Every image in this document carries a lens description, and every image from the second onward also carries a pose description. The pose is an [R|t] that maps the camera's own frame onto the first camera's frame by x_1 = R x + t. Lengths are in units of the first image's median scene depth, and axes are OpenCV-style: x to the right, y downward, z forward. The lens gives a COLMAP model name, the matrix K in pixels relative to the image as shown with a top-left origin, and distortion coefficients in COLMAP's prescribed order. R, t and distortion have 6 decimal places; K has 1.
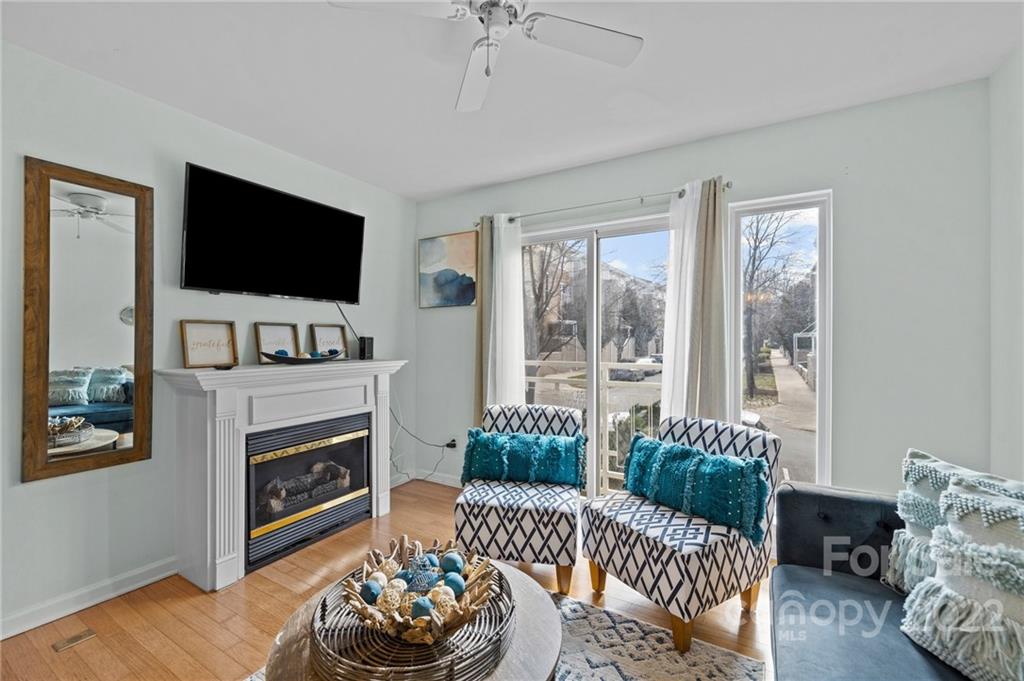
lens RADIAL K [[426.6, 0, 512.0], [0, 426.6, 340.5], [0, 0, 1]] dist [-0.000580, -0.000263]
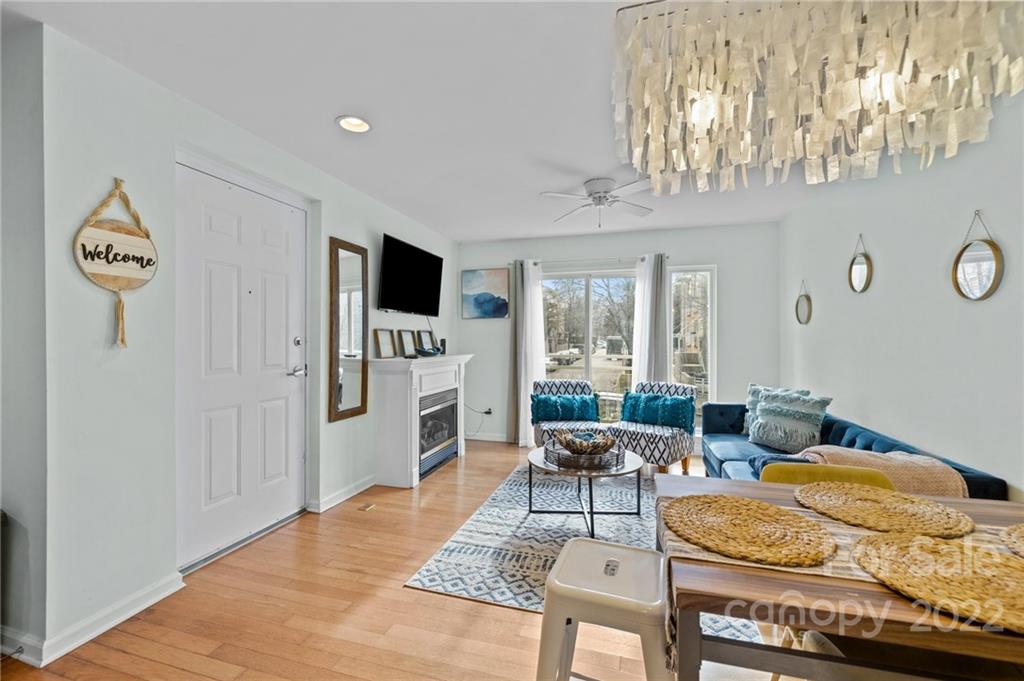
lens RADIAL K [[432.2, 0, 510.8], [0, 432.2, 338.5], [0, 0, 1]] dist [0.002688, -0.003800]
pose [[0.968562, -0.000544, 0.248773, -0.636736], [0.001913, 0.999984, -0.005262, -0.001683], [-0.248767, 0.005572, 0.968547, -0.668695]]
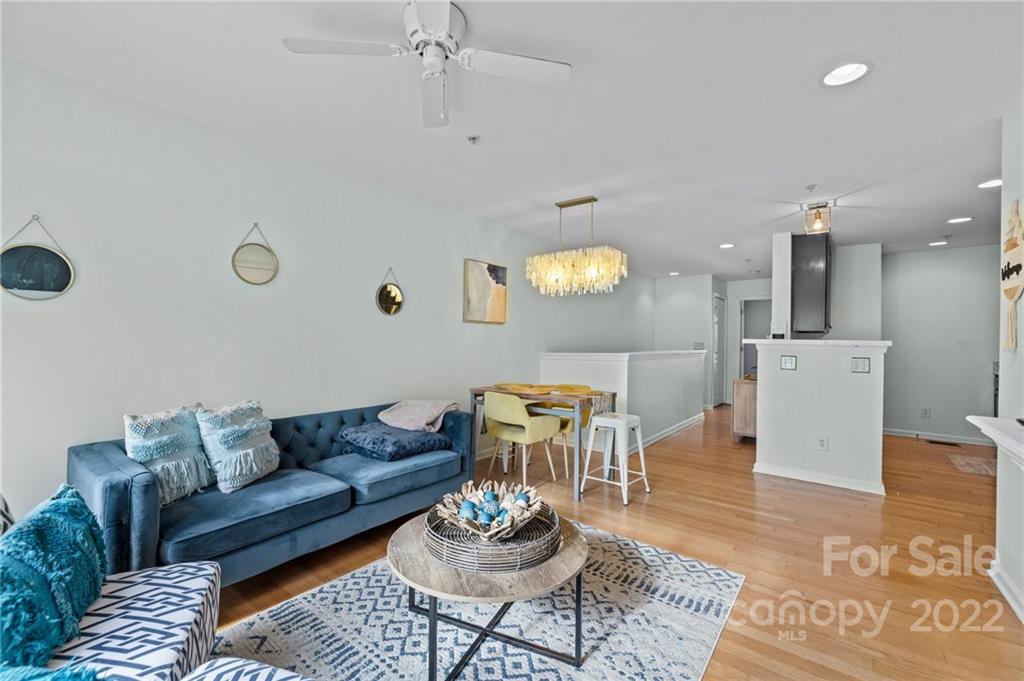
lens RADIAL K [[432.2, 0, 510.8], [0, 432.2, 338.5], [0, 0, 1]] dist [0.002688, -0.003800]
pose [[-0.992801, -0.014727, 0.118865, -0.230367], [-0.014247, 0.999887, 0.004889, -0.005203], [-0.118924, 0.003161, -0.992898, 1.234244]]
